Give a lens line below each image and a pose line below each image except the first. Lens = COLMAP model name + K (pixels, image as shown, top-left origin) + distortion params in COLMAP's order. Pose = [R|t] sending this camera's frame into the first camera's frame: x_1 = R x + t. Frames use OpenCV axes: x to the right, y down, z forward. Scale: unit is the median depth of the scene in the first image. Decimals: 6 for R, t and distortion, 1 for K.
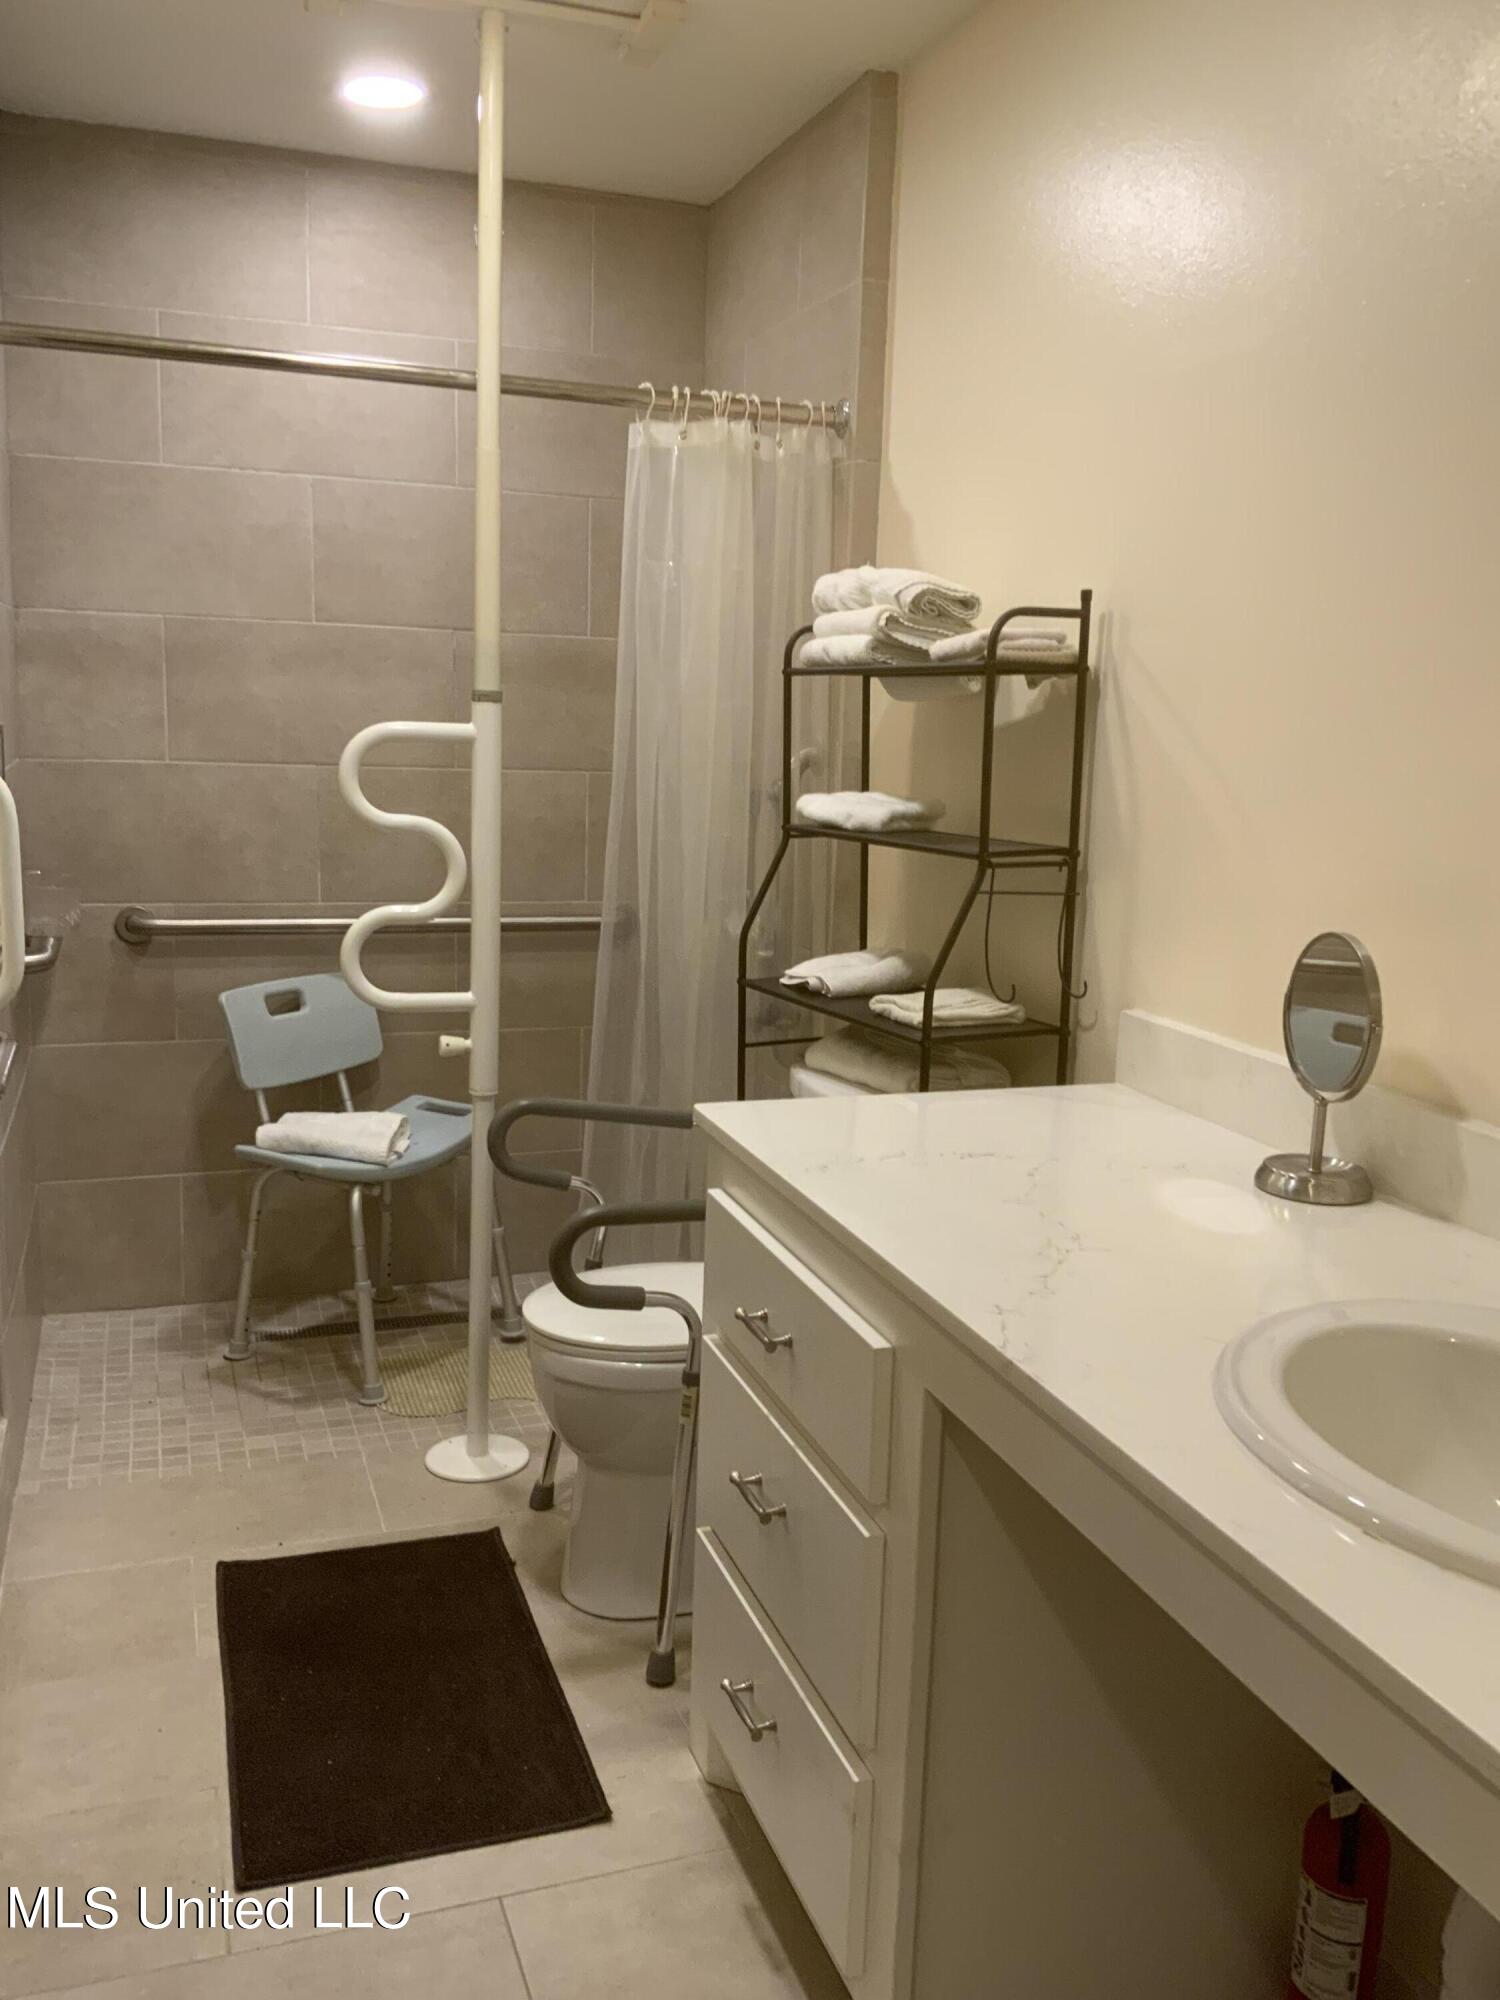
lens RADIAL K [[1648.6, 0, 748.3], [0, 1648.6, 1007.4], [0, 0, 1]] dist [0.124835, -0.239958]
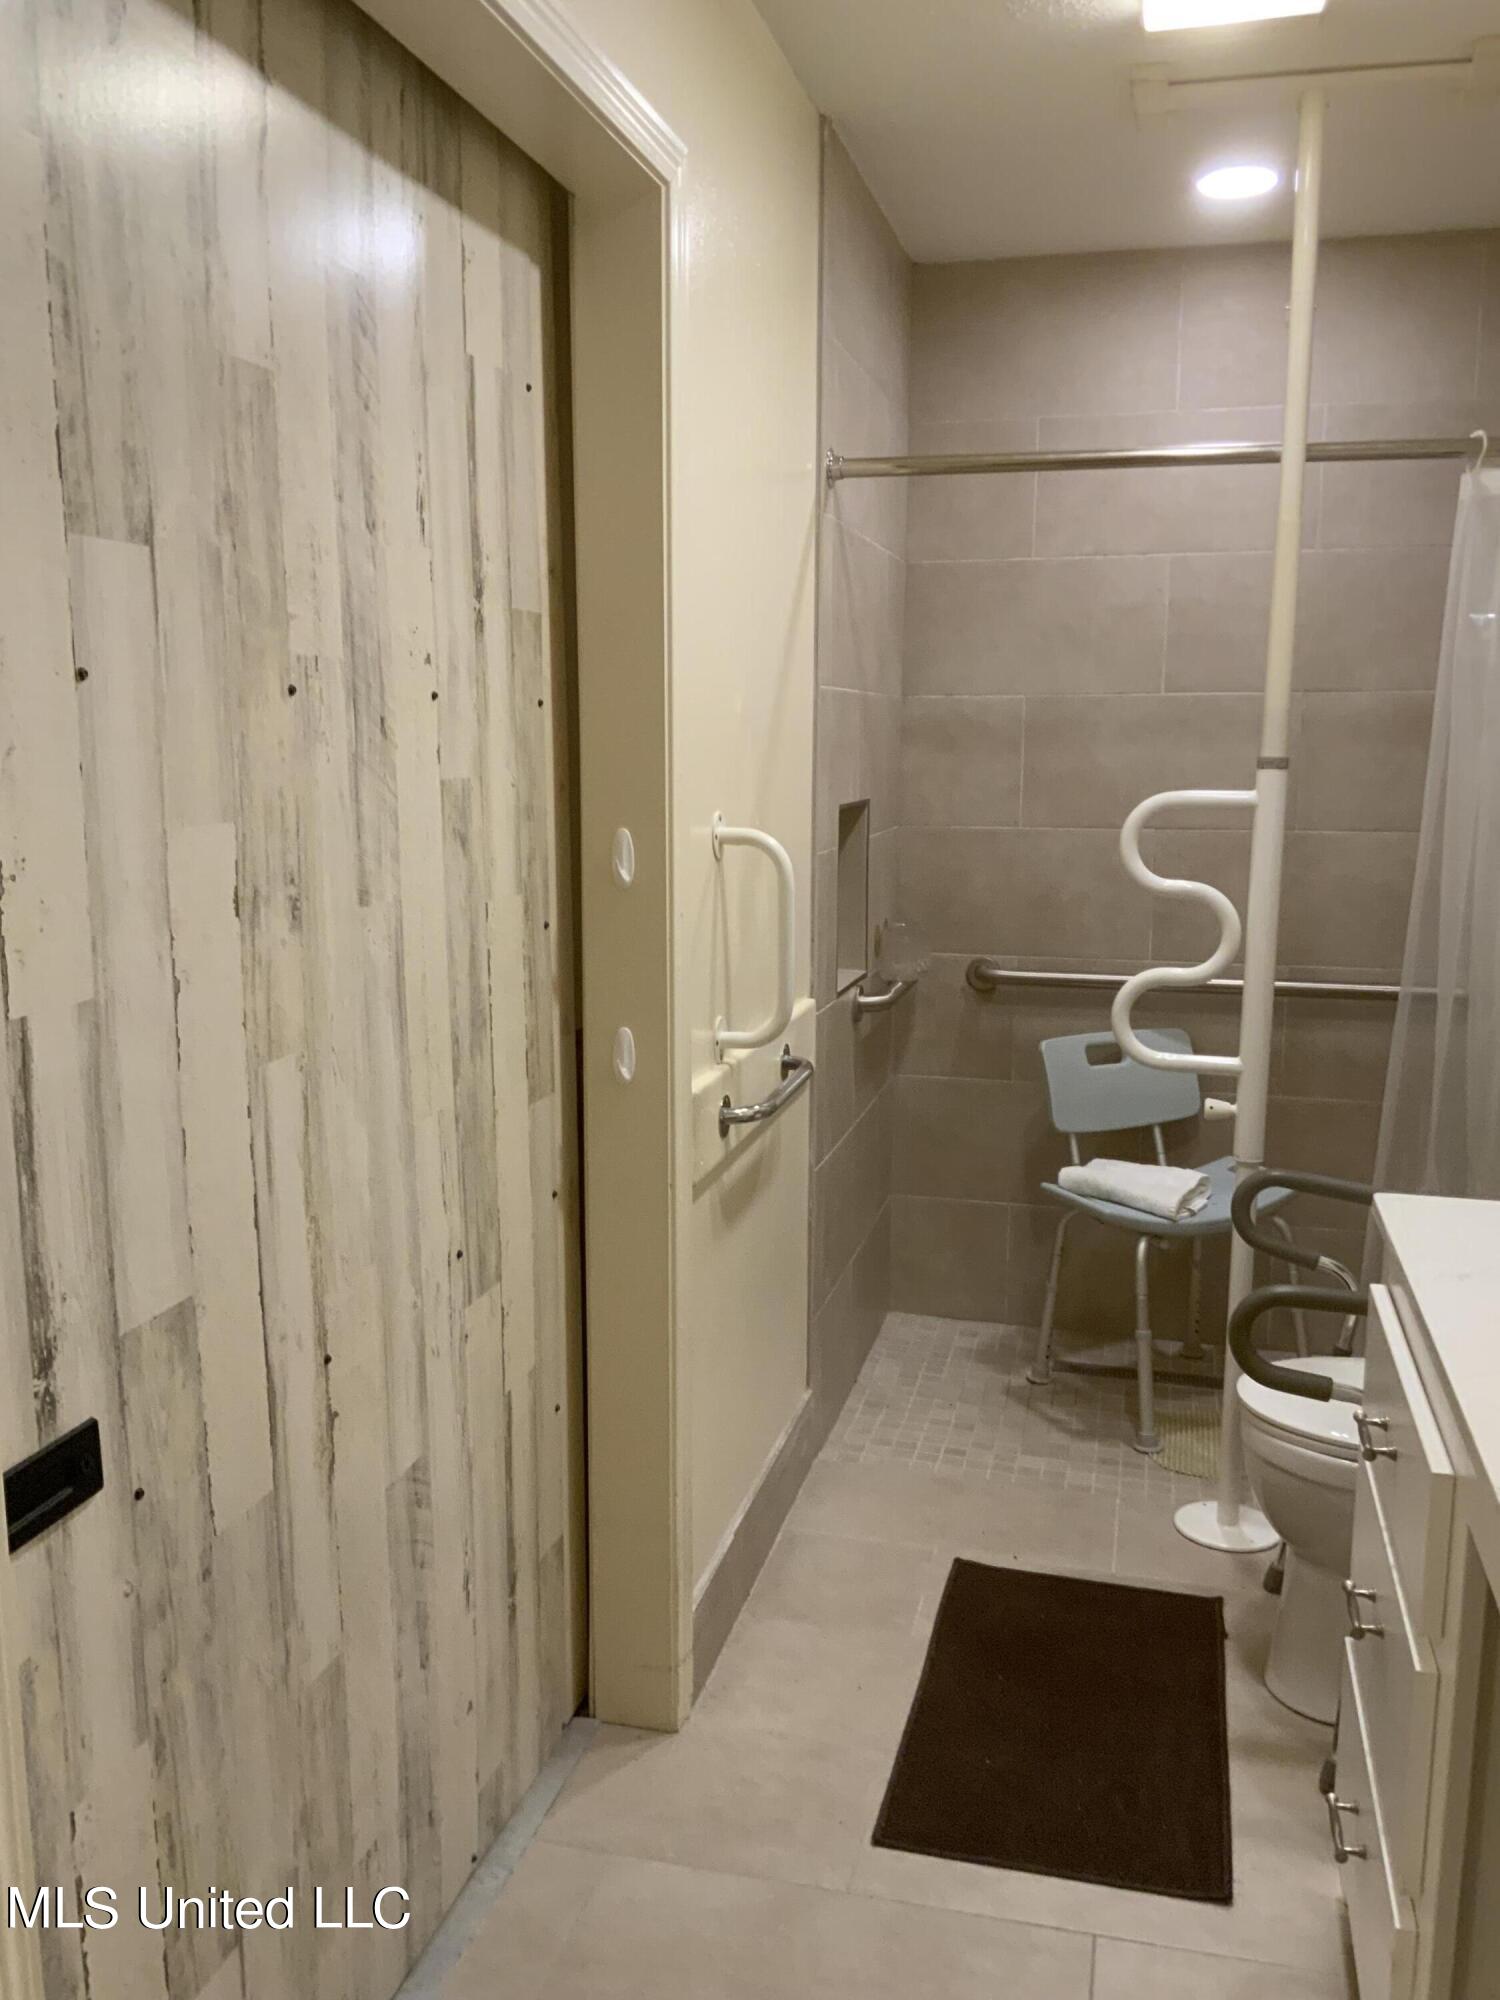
lens RADIAL K [[1648.6, 0, 748.3], [0, 1648.6, 1007.4], [0, 0, 1]] dist [0.124835, -0.239958]
pose [[0.830231, 0.061253, -0.554044, 0.127525], [-0.078122, 0.996920, -0.006851, -0.008396], [0.551918, 0.048971, 0.832459, -0.002236]]
